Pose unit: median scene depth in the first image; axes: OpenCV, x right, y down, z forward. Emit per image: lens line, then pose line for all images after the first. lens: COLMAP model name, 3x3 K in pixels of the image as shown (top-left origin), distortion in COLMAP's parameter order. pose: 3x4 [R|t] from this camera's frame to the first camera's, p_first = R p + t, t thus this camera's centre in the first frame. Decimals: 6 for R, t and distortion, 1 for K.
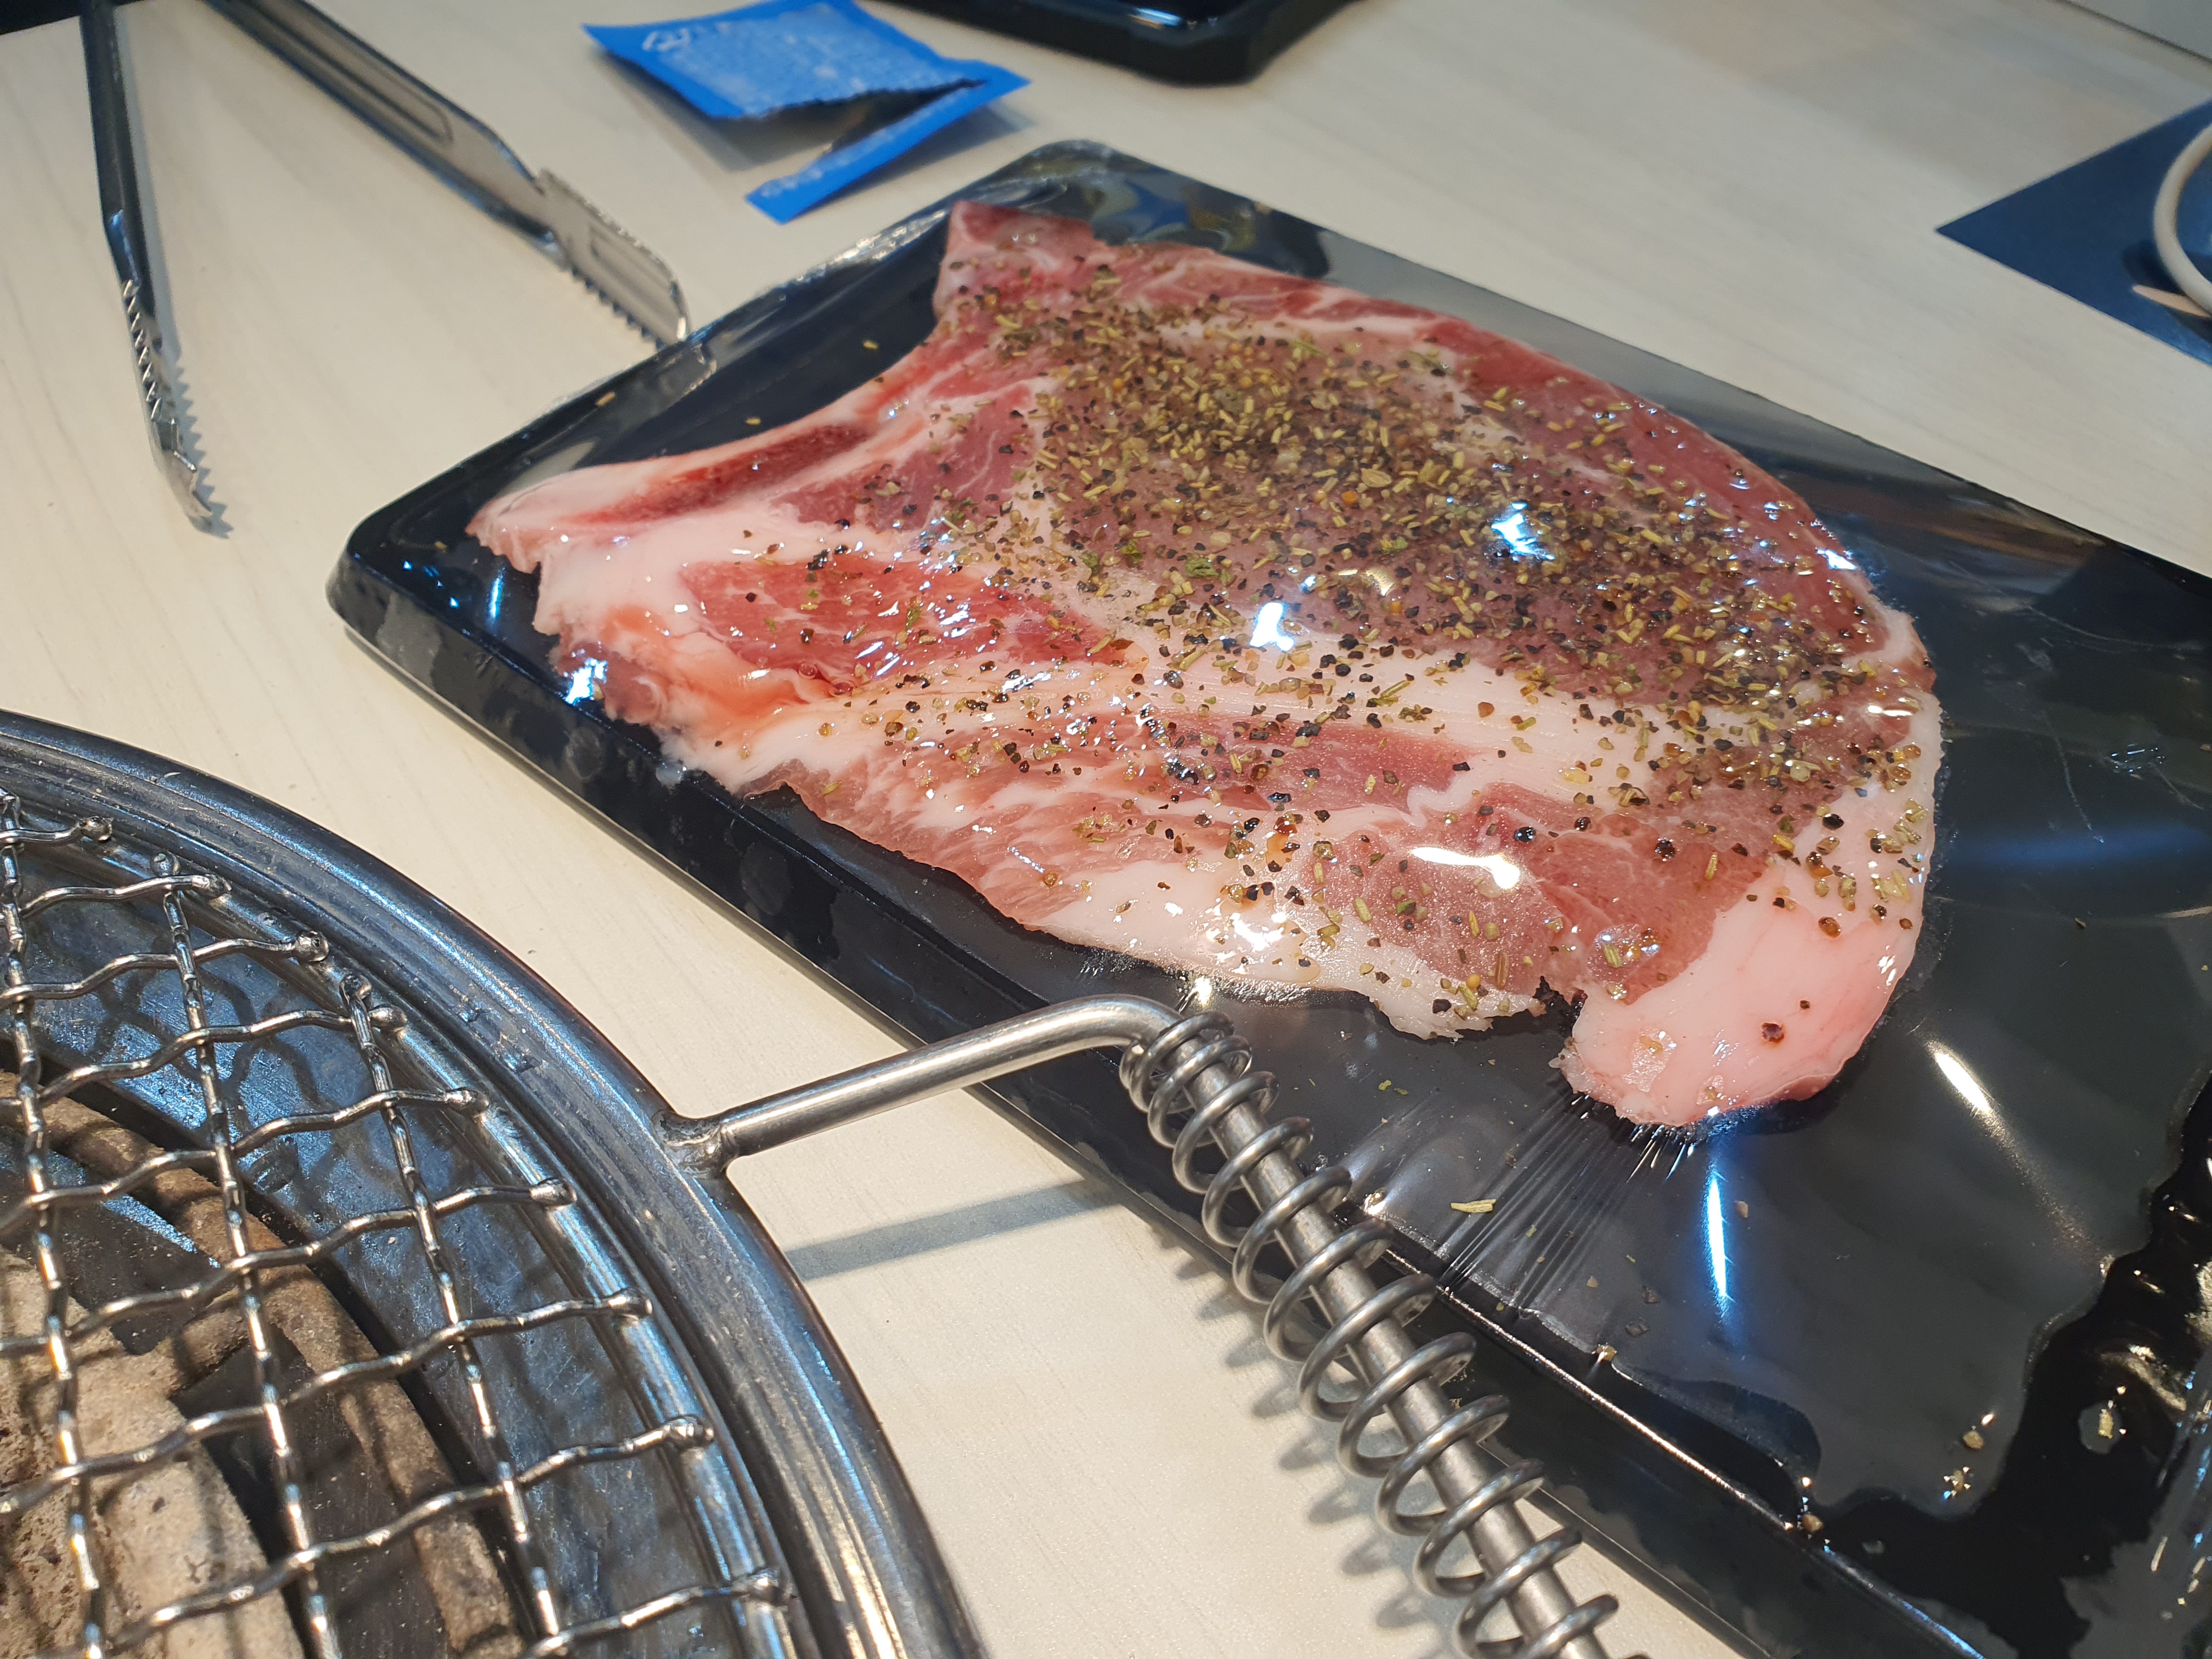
lens RADIAL K [[1677.6, 0, 1102.4], [0, 1677.6, 833.4], [0, 0, 1]] dist [0.004060, -0.012829]
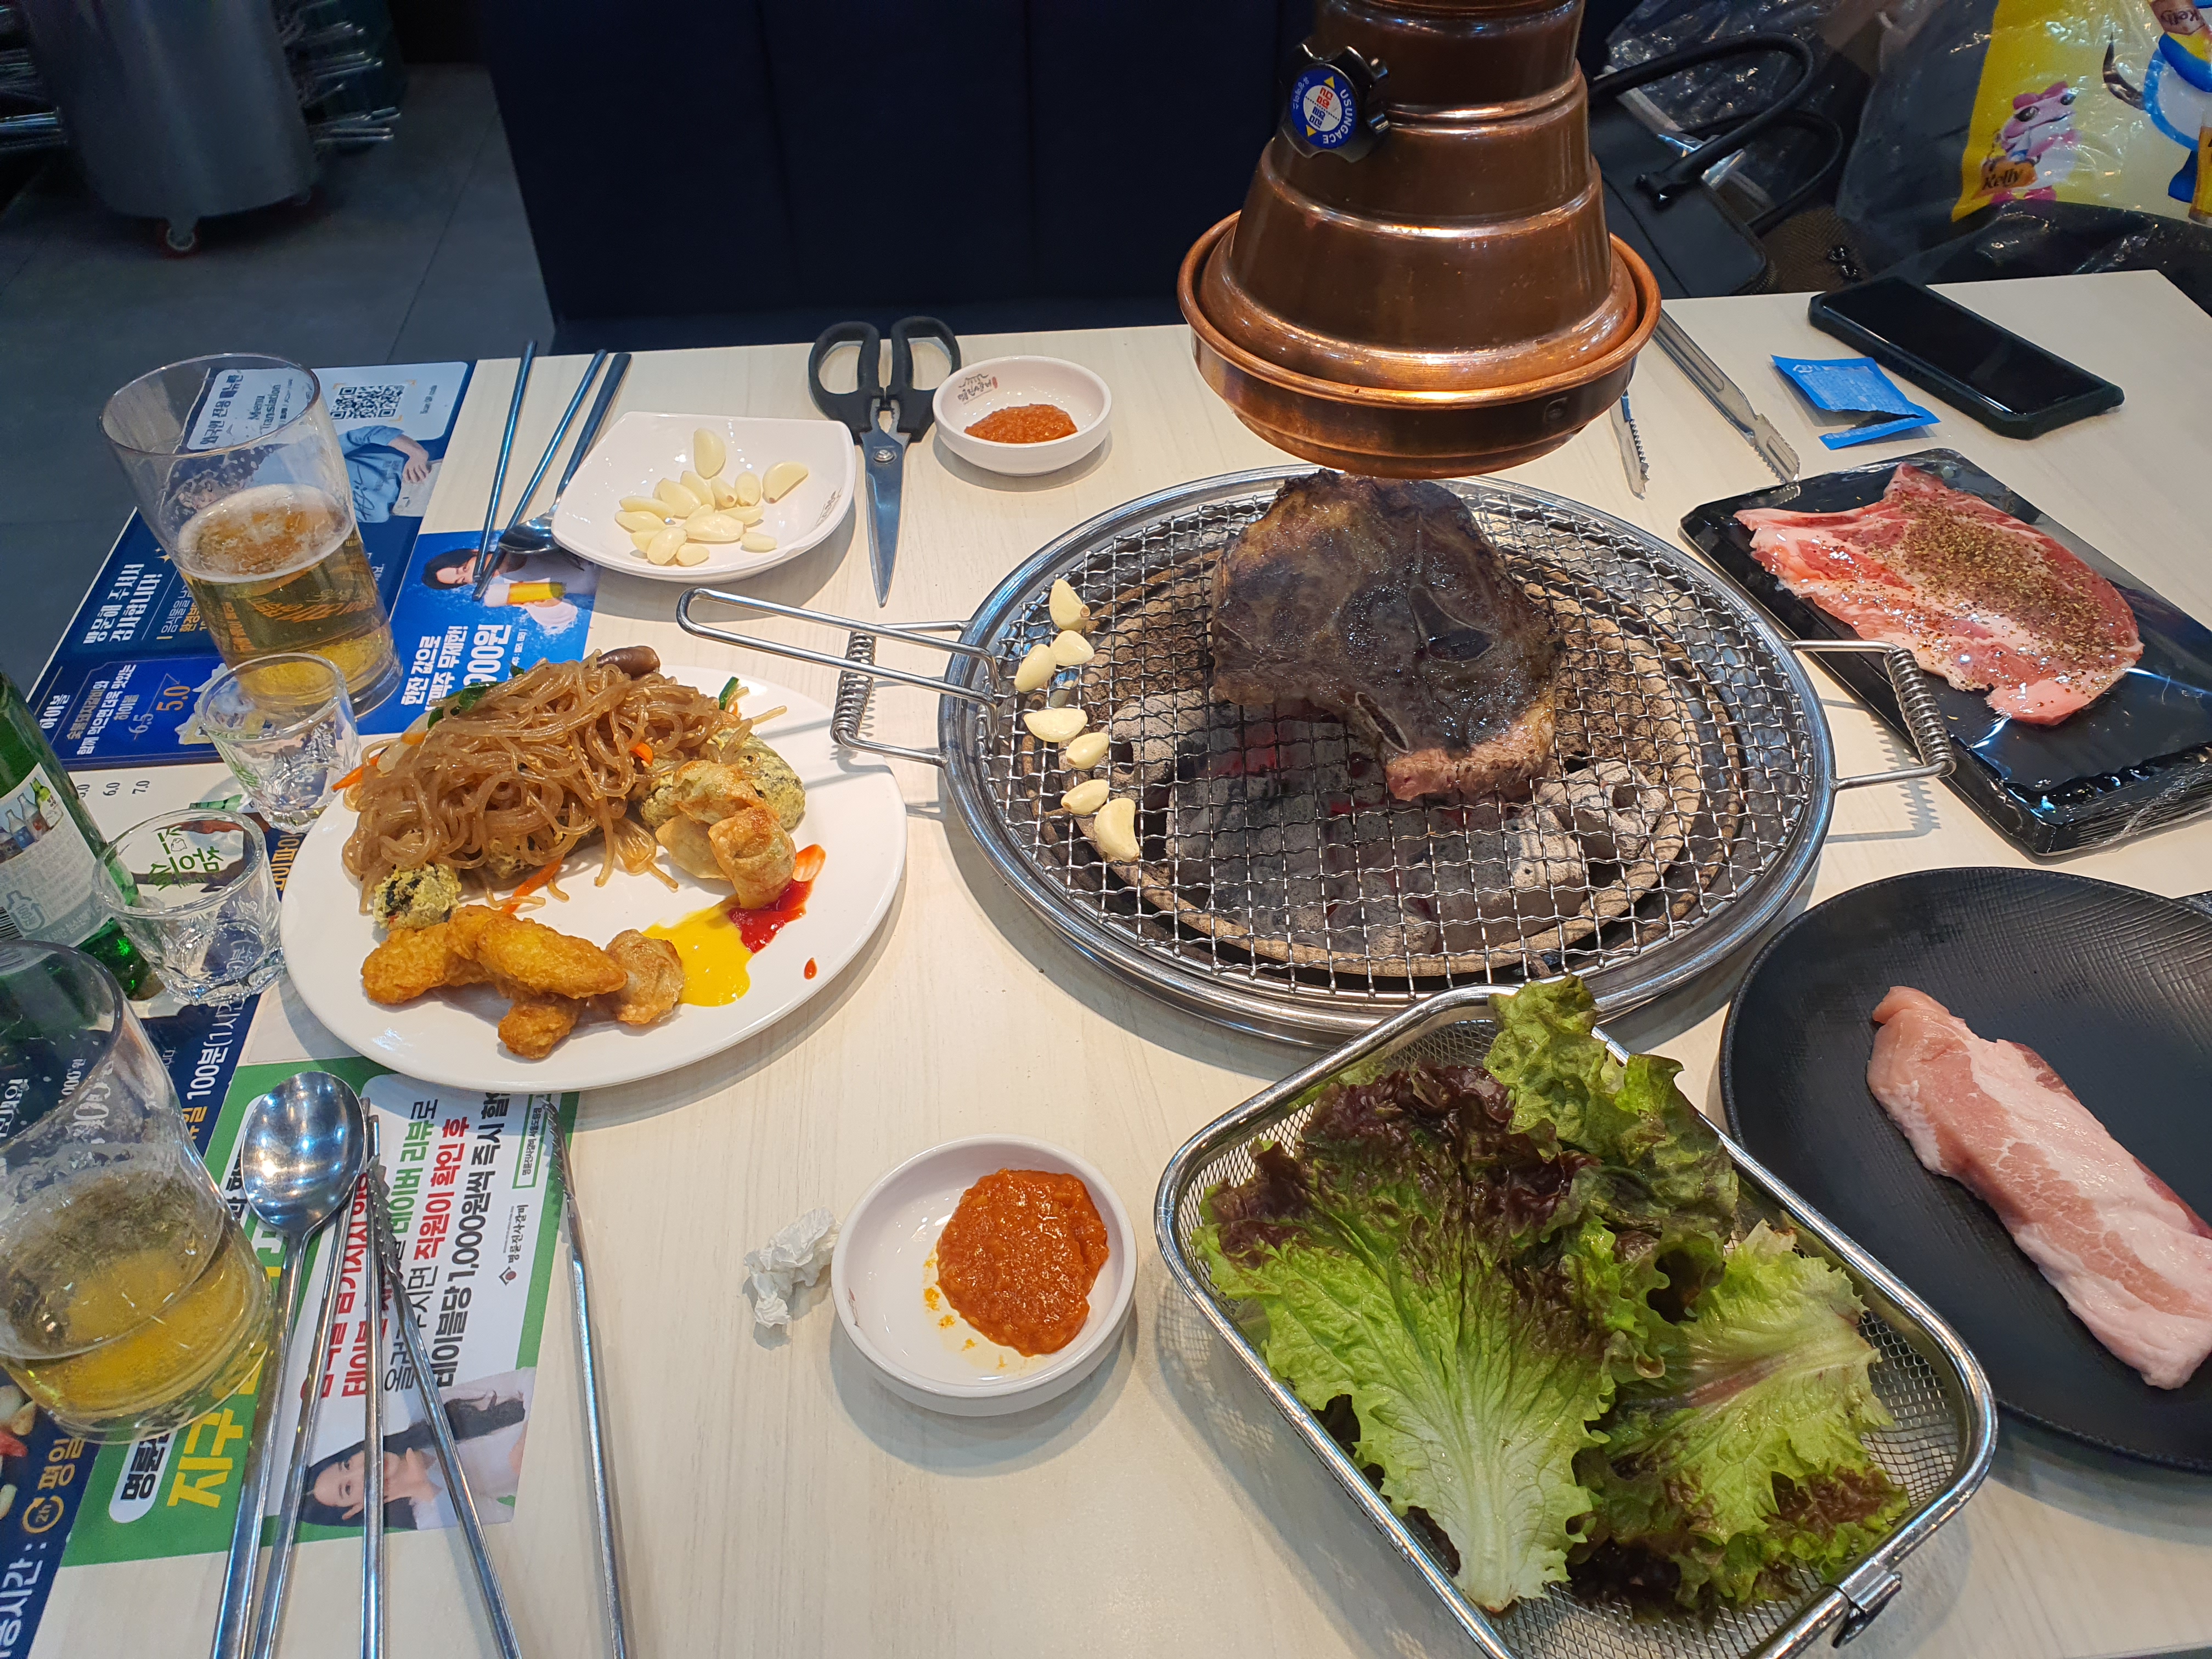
lens RADIAL K [[1677.6, 0, 1129.1], [0, 1677.6, 836.1], [0, 0, 1]] dist [0.004060, -0.012829]
pose [[0.871869, 0.336050, -0.356251, 0.007278], [-0.356594, 0.934220, 0.008537, 0.897444], [0.335686, 0.119594, 0.934351, -2.735581]]
